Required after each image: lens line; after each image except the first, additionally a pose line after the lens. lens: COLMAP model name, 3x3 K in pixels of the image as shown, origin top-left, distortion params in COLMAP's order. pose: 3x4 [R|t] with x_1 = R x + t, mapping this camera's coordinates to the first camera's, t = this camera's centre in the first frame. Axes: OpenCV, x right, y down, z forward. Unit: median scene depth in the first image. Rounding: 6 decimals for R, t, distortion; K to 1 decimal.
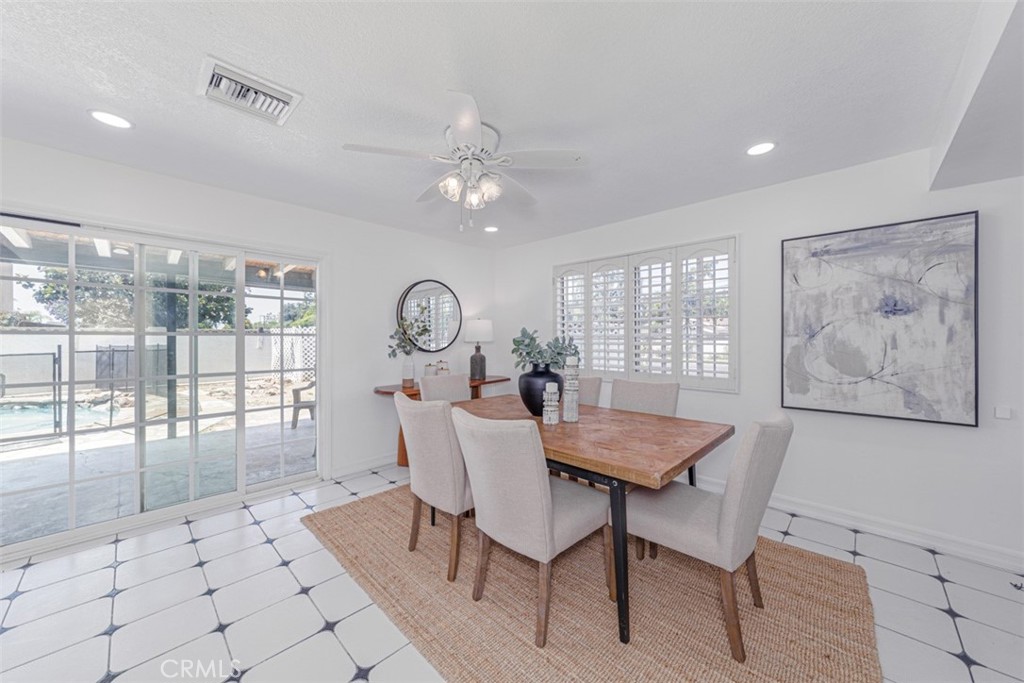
lens RADIAL K [[367.9, 0, 512.3], [0, 367.9, 338.2], [0, 0, 1]] dist [-0.000315, -0.000028]
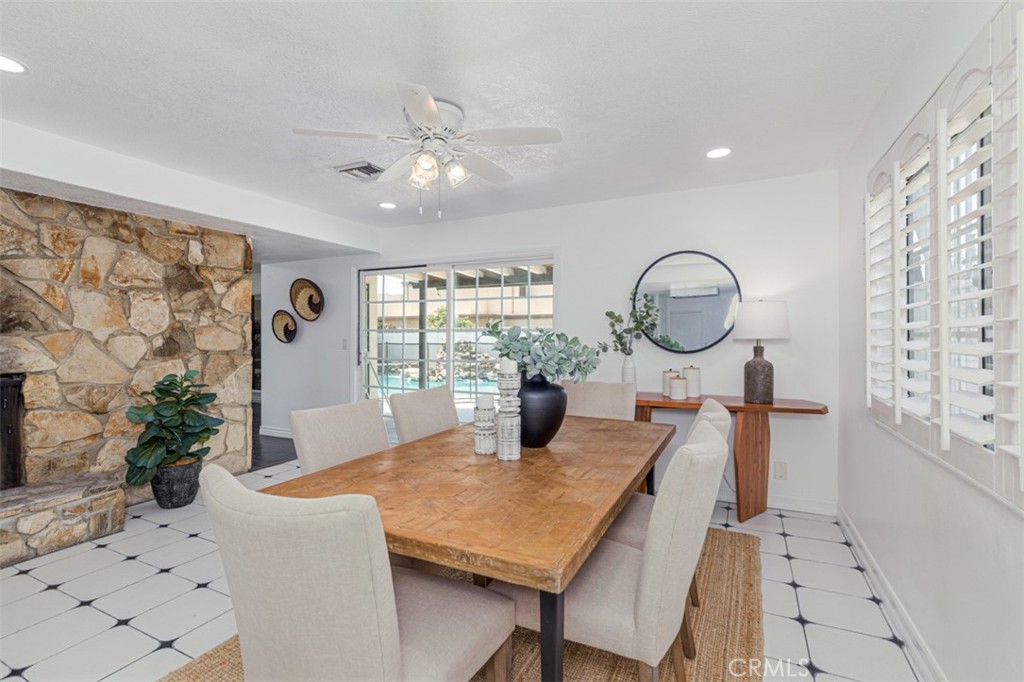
lens RADIAL K [[474.0, 0, 511.3], [0, 474.0, 340.2], [0, 0, 1]] dist [-0.000365, -0.000055]
pose [[0.312601, 0.005745, -0.949867, 0.414772], [-0.001435, 0.999983, 0.005576, 0.006170], [0.949883, -0.000380, 0.312604, 0.308400]]
